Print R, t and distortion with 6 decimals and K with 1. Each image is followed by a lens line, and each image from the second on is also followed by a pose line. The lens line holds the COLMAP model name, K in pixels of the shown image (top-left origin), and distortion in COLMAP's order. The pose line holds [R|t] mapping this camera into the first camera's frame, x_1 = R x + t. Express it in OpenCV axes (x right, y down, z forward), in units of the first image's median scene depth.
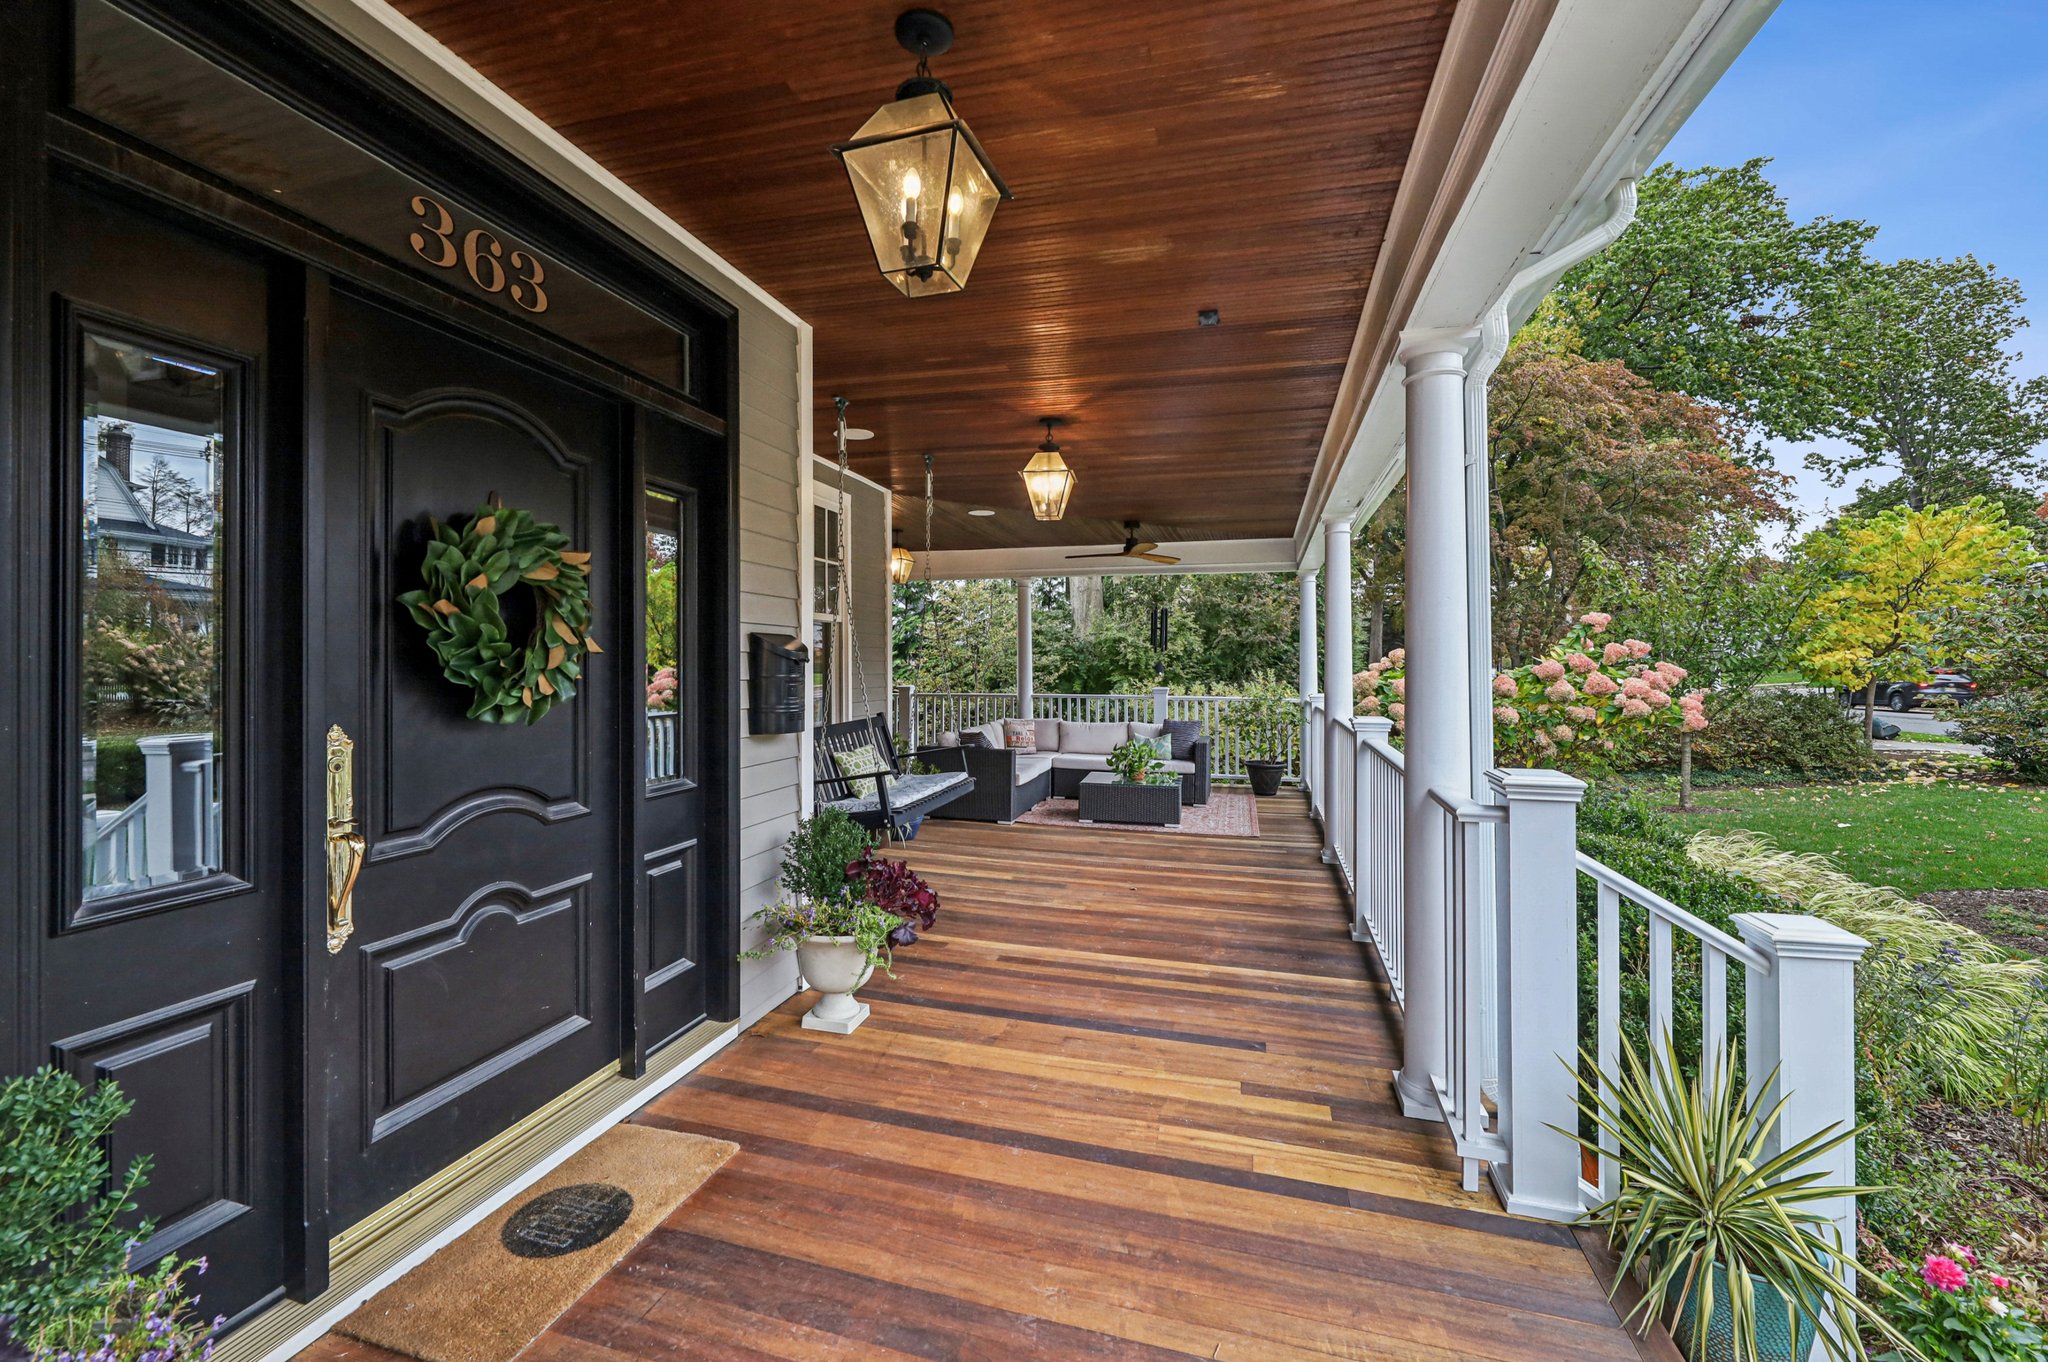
lens RADIAL K [[841.5, 0, 1026.1], [0, 841.5, 666.8], [0, 0, 1]] dist [0.000832, -0.000206]
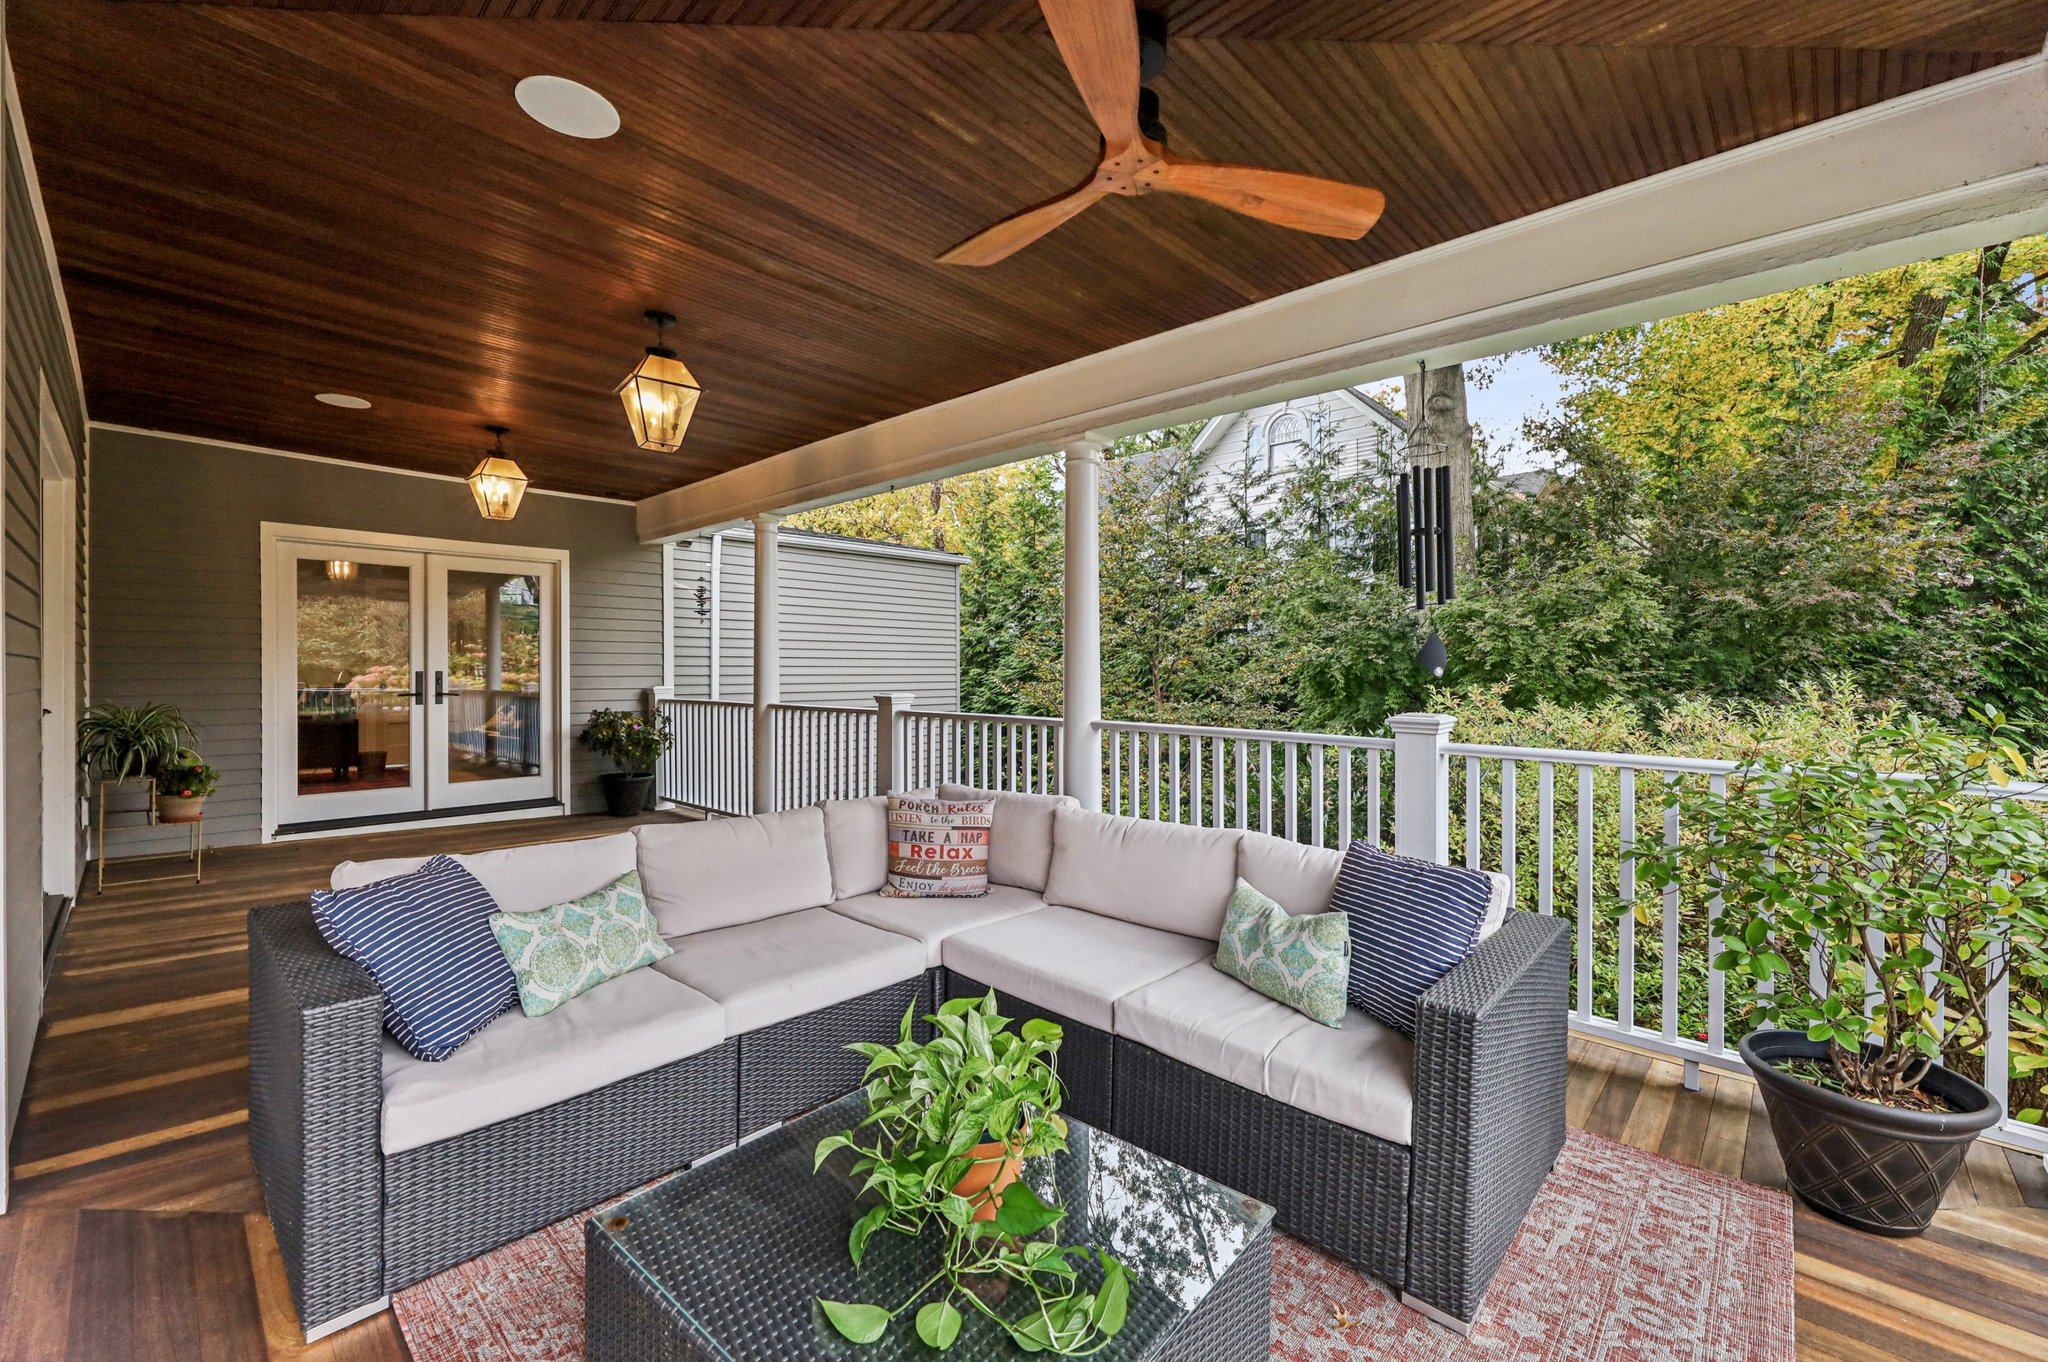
lens RADIAL K [[841.5, 0, 1014.9], [0, 841.5, 677.5], [0, 0, 1]] dist [0.000832, -0.000206]
pose [[0.875376, 0.010027, -0.483338, 0.147510], [-0.008327, 0.999949, 0.005664, 0.007544], [0.483370, -0.000933, 0.875416, 0.527327]]
